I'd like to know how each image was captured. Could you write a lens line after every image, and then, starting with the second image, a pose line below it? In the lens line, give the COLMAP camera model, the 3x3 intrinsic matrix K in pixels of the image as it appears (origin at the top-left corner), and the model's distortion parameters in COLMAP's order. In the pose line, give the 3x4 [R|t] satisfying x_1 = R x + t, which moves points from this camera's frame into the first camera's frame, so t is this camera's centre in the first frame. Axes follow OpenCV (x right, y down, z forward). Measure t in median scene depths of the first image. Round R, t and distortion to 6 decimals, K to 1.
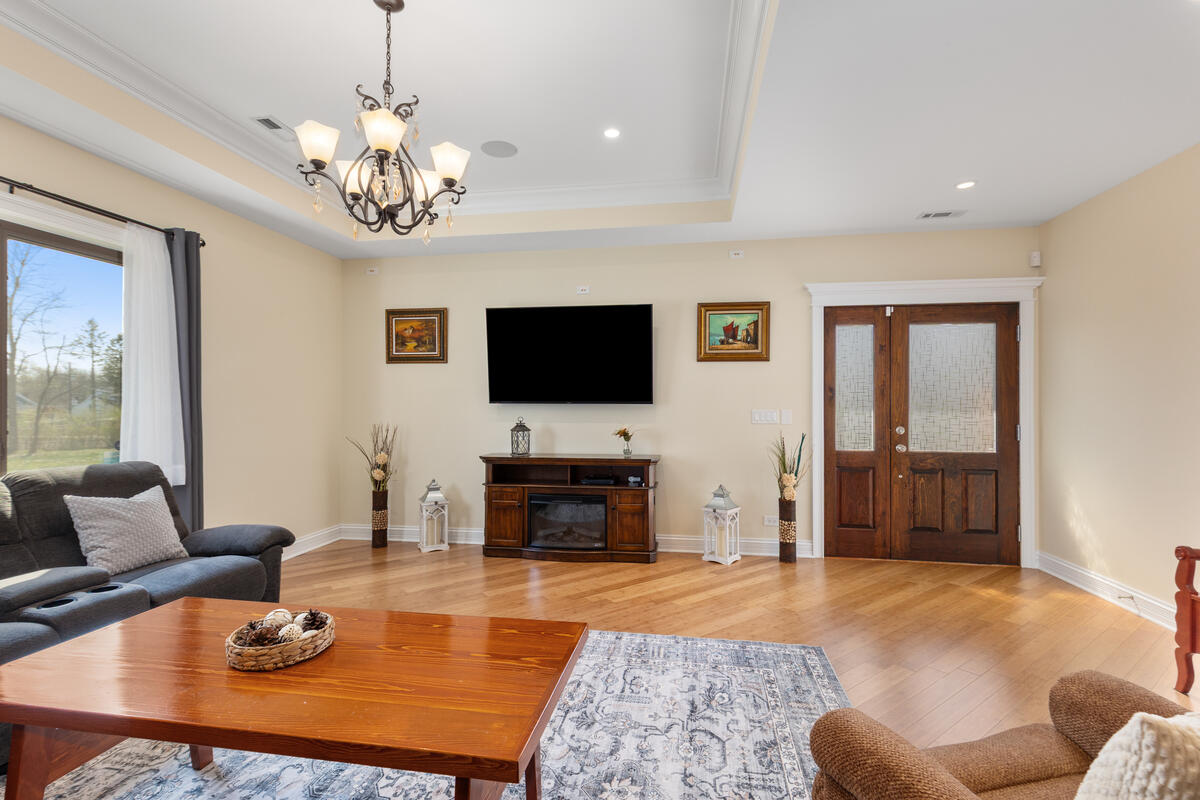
lens RADIAL K [[542.5, 0, 604.3], [0, 542.5, 405.2], [0, 0, 1]] dist [0.004349, -0.000412]
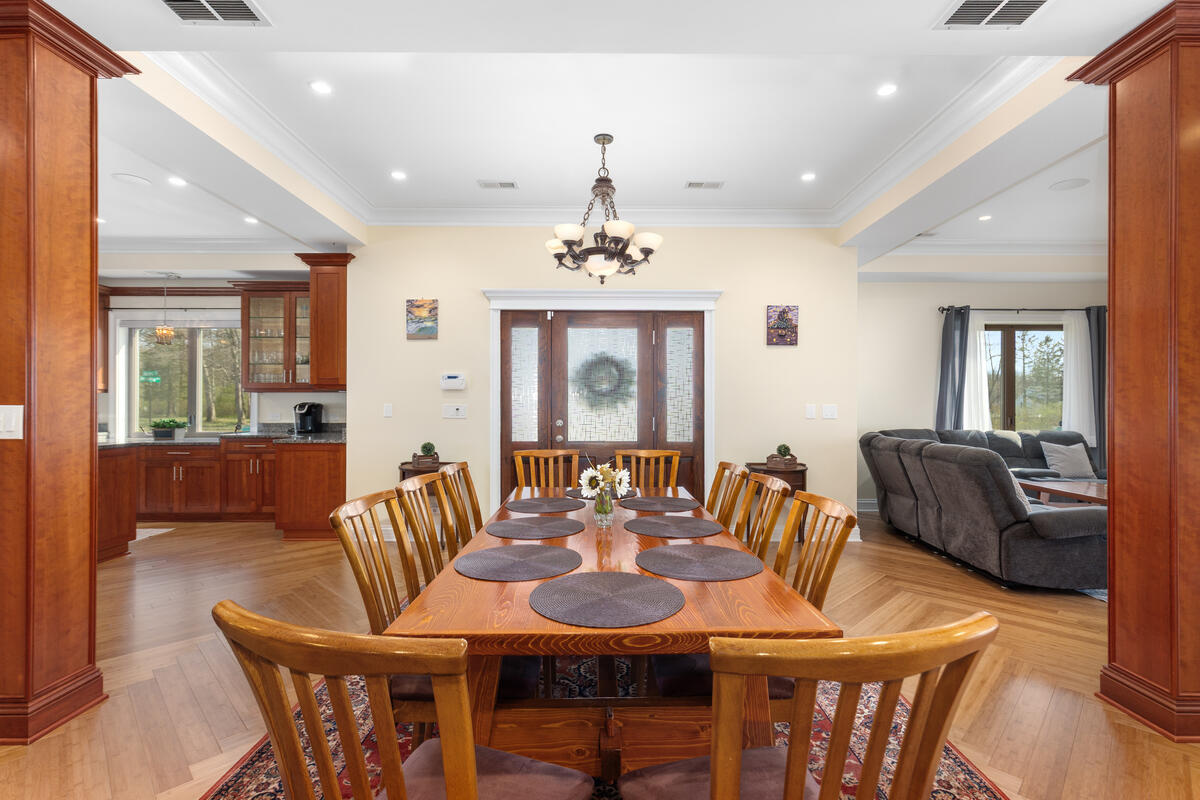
lens RADIAL K [[539.9, 0, 600.0], [0, 539.9, 400.0], [0, 0, 1]] dist [0.004607, 0.000235]
pose [[0.153341, -0.002765, -0.988169, 1.045369], [-0.003189, 0.999989, -0.003293, 0.000474], [0.988168, 0.003656, 0.153330, -1.256418]]
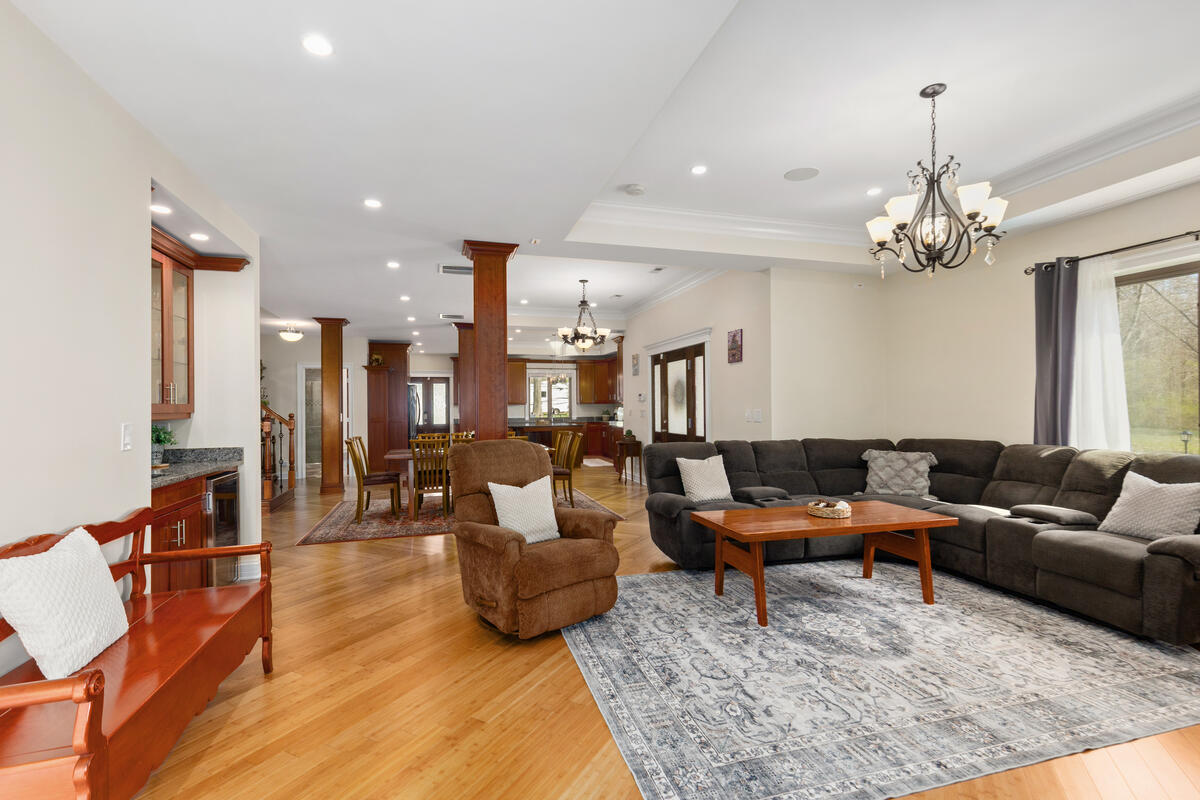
lens RADIAL K [[539.9, 0, 600.0], [0, 539.9, 400.0], [0, 0, 1]] dist [0.004607, 0.000235]
pose [[-0.904104, 0.003080, -0.427302, 0.802771], [0.010161, 0.999846, -0.014292, -0.008196], [0.427192, -0.017263, -0.903996, 1.691103]]
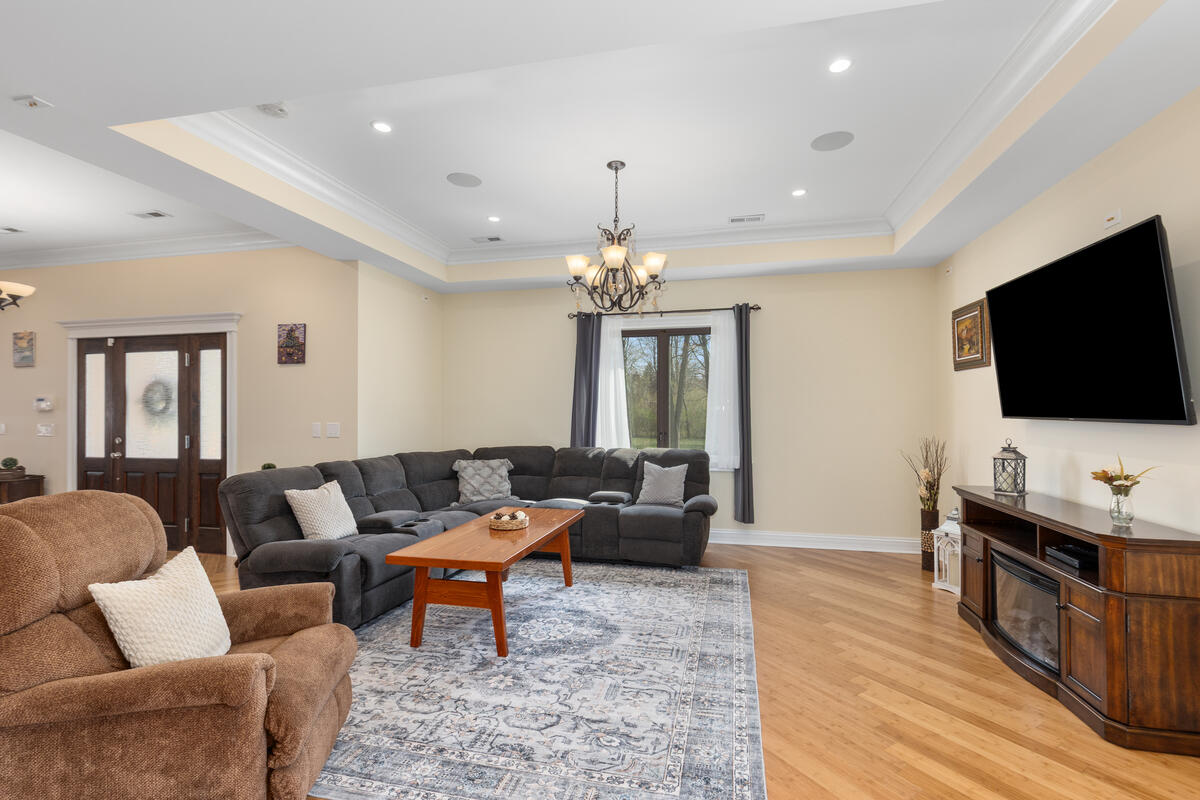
lens RADIAL K [[542.5, 0, 604.3], [0, 542.5, 405.2], [0, 0, 1]] dist [0.004349, -0.000412]
pose [[-0.067675, -0.008081, -0.997675, 1.099492], [0.005399, 0.999950, -0.008466, -0.033990], [0.997693, -0.005960, -0.067628, 0.999552]]
